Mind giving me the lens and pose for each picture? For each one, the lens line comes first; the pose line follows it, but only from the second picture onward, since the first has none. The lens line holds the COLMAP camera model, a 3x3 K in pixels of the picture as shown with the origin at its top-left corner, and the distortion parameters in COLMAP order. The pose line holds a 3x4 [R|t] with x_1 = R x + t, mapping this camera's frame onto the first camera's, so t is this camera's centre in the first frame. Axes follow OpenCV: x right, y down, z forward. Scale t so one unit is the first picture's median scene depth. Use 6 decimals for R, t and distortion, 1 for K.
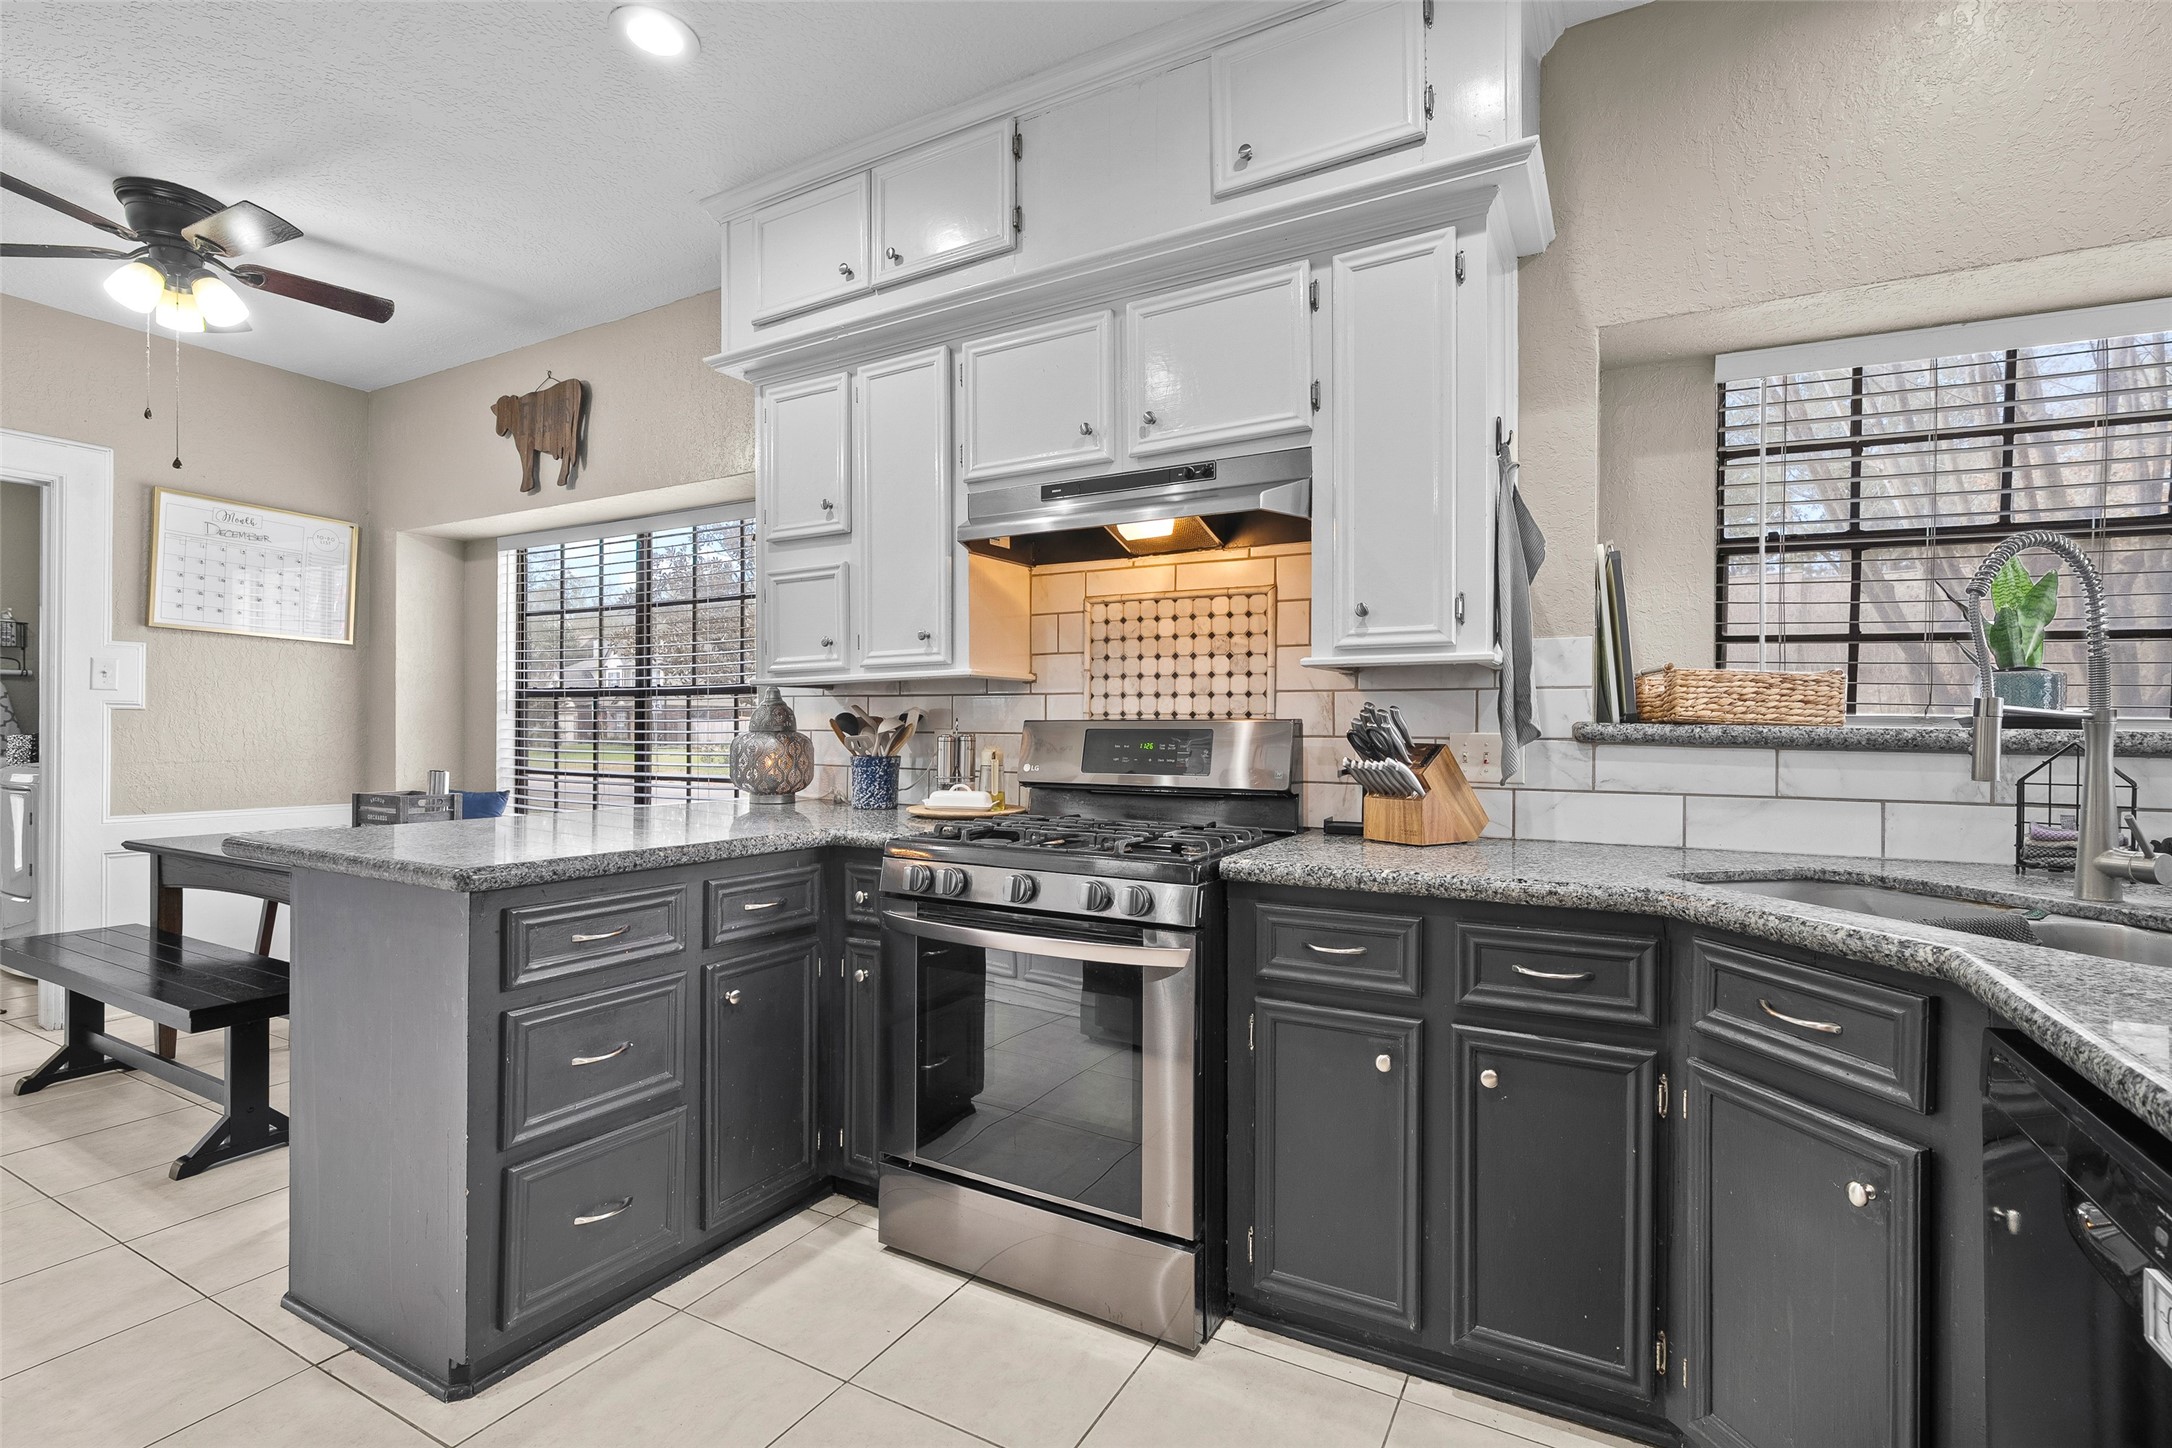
lens RADIAL K [[975.7, 0, 1084.7], [0, 975.7, 737.1], [0, 0, 1]] dist [-0.014239, 0.007014]
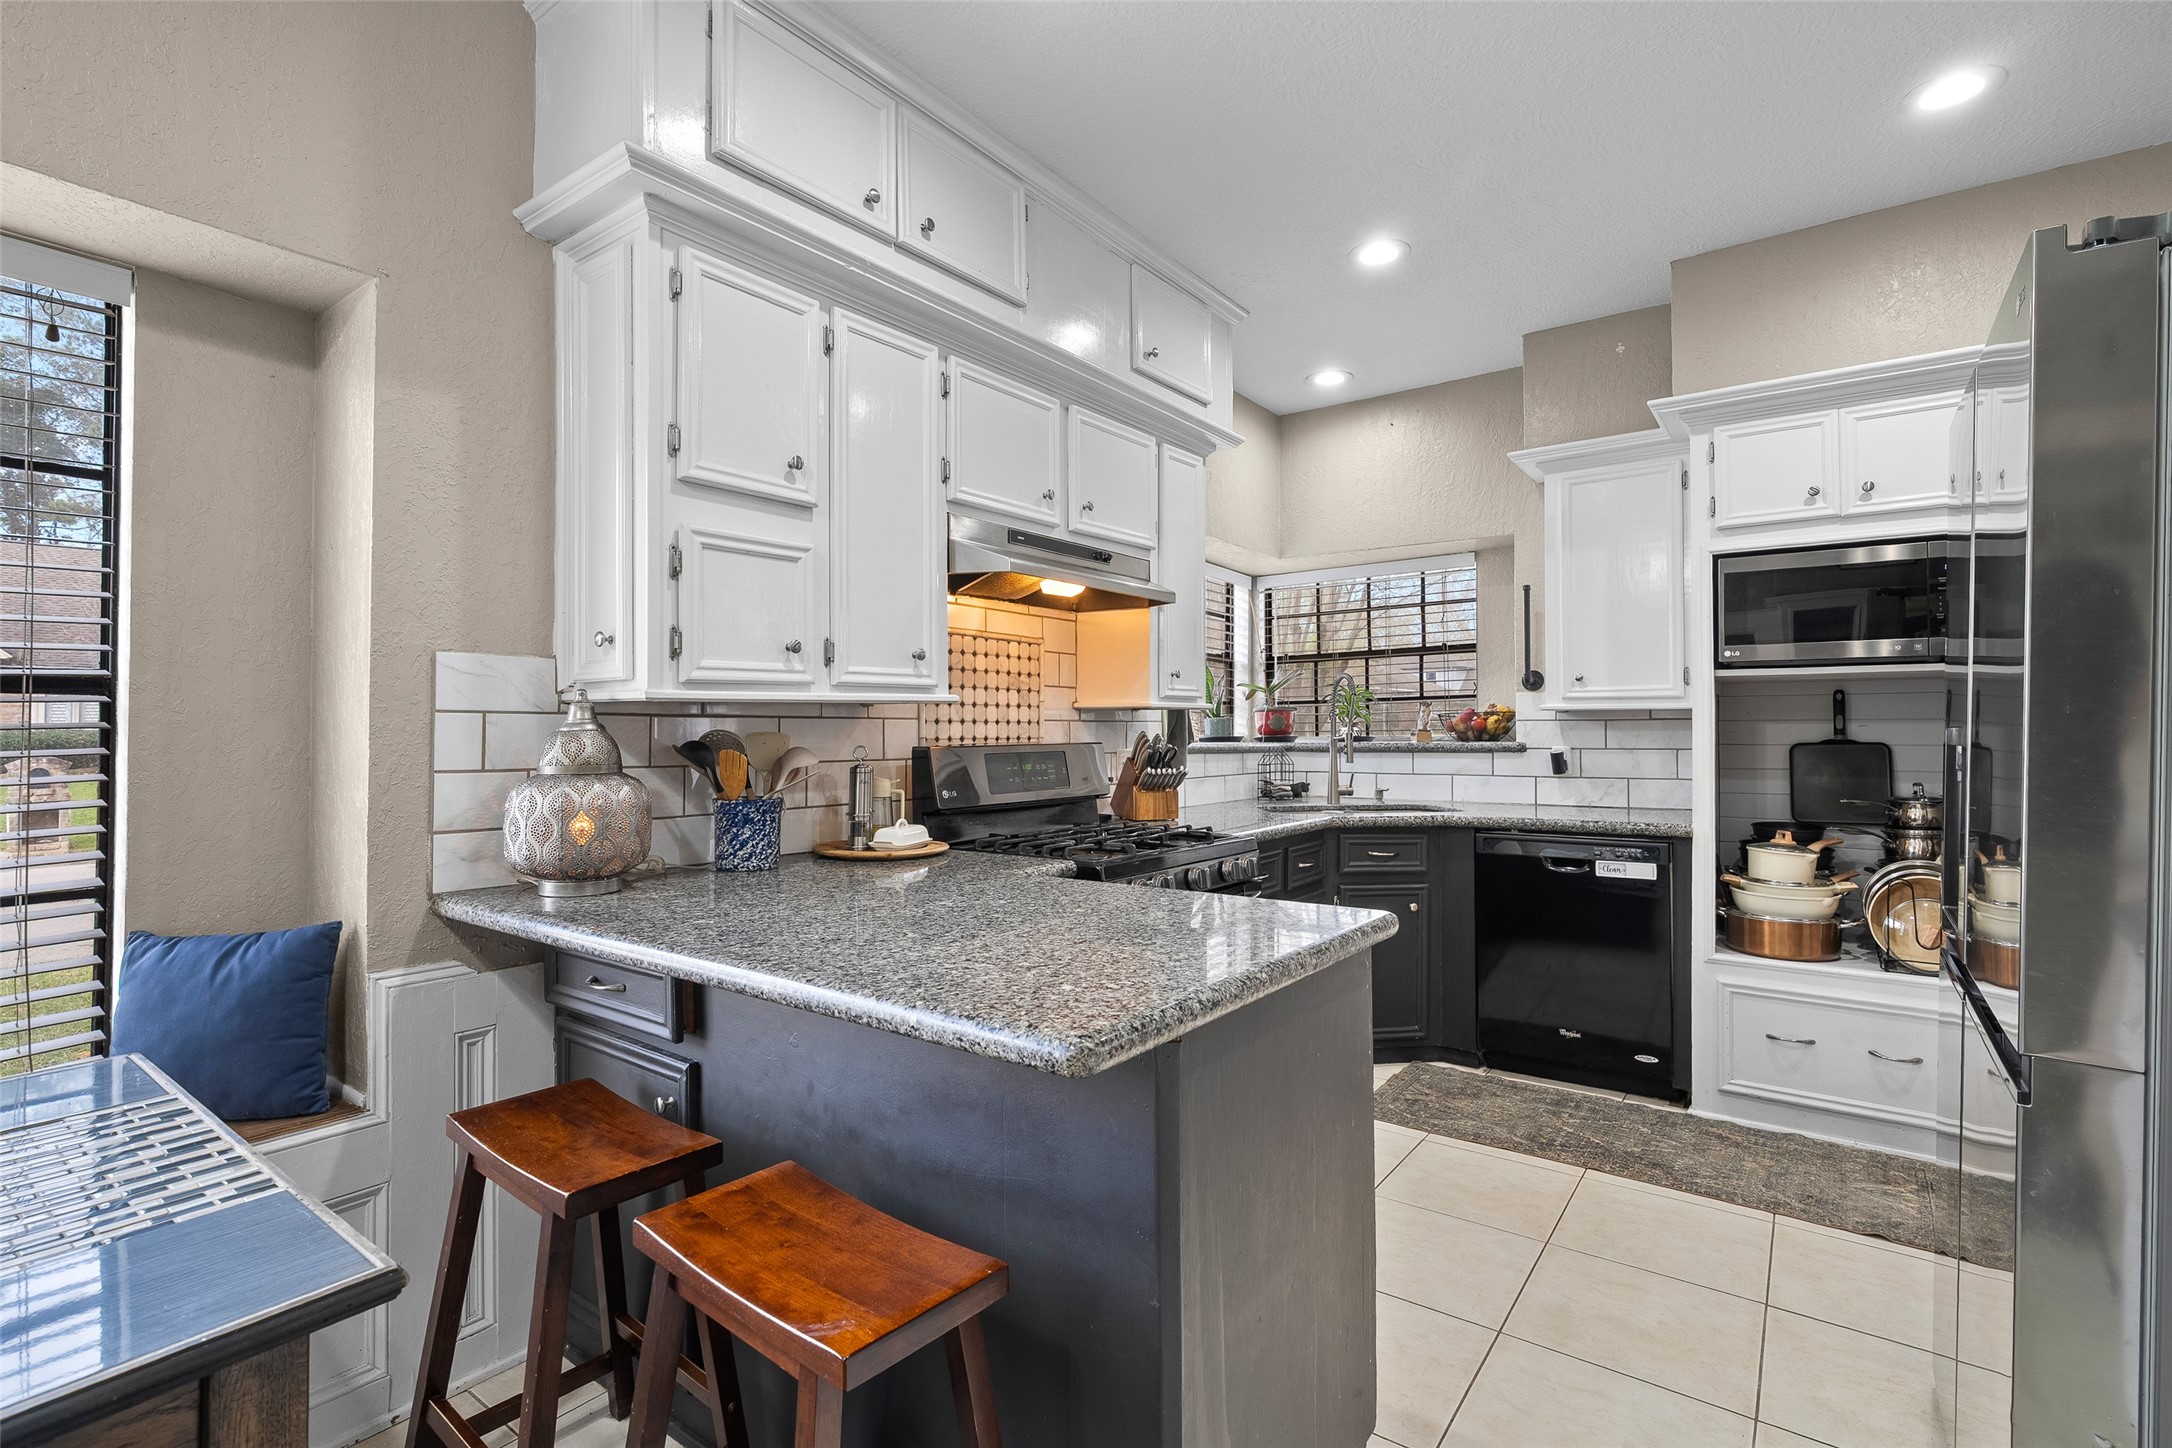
lens RADIAL K [[975.7, 0, 1094.8], [0, 975.7, 716.5], [0, 0, 1]] dist [-0.014239, 0.007014]
pose [[0.138878, 0.006993, 0.990285, -1.022309], [0.010940, 0.999903, -0.008595, -0.038027], [-0.990249, 0.012028, 0.138788, 0.710637]]
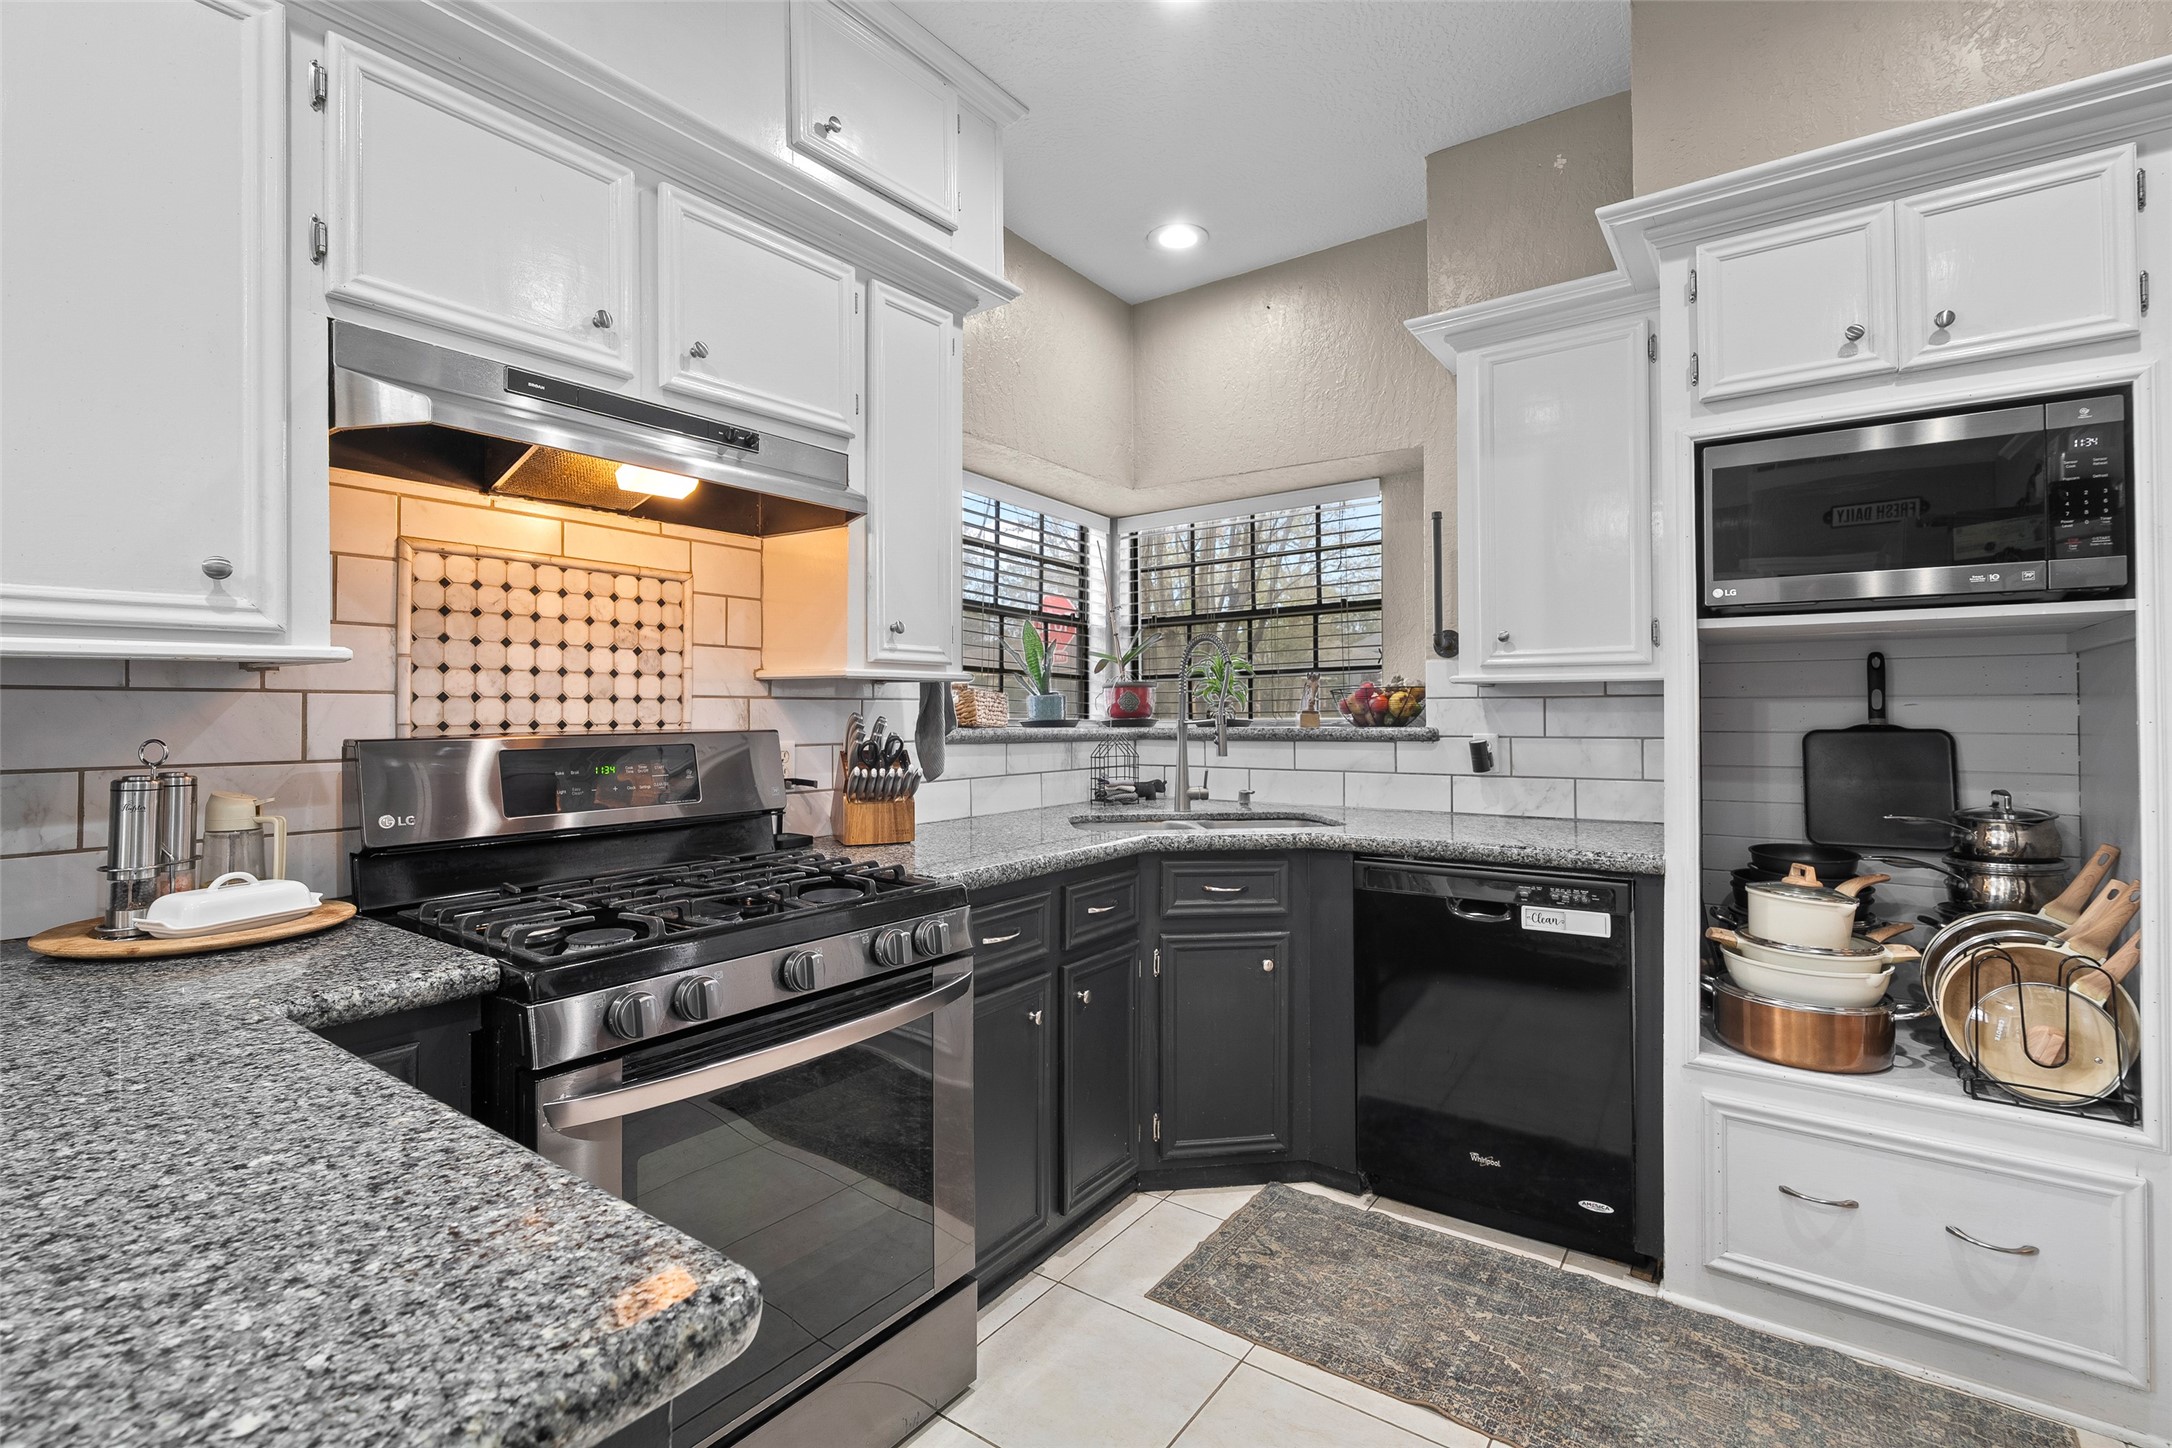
lens RADIAL K [[975.7, 0, 1088.0], [0, 975.7, 696.8], [0, 0, 1]] dist [-0.014239, 0.007014]
pose [[0.122118, 0.008935, 0.992475, -0.579590], [0.011311, 0.999882, -0.010394, -0.032158], [-0.992451, 0.012495, 0.122002, 0.517794]]
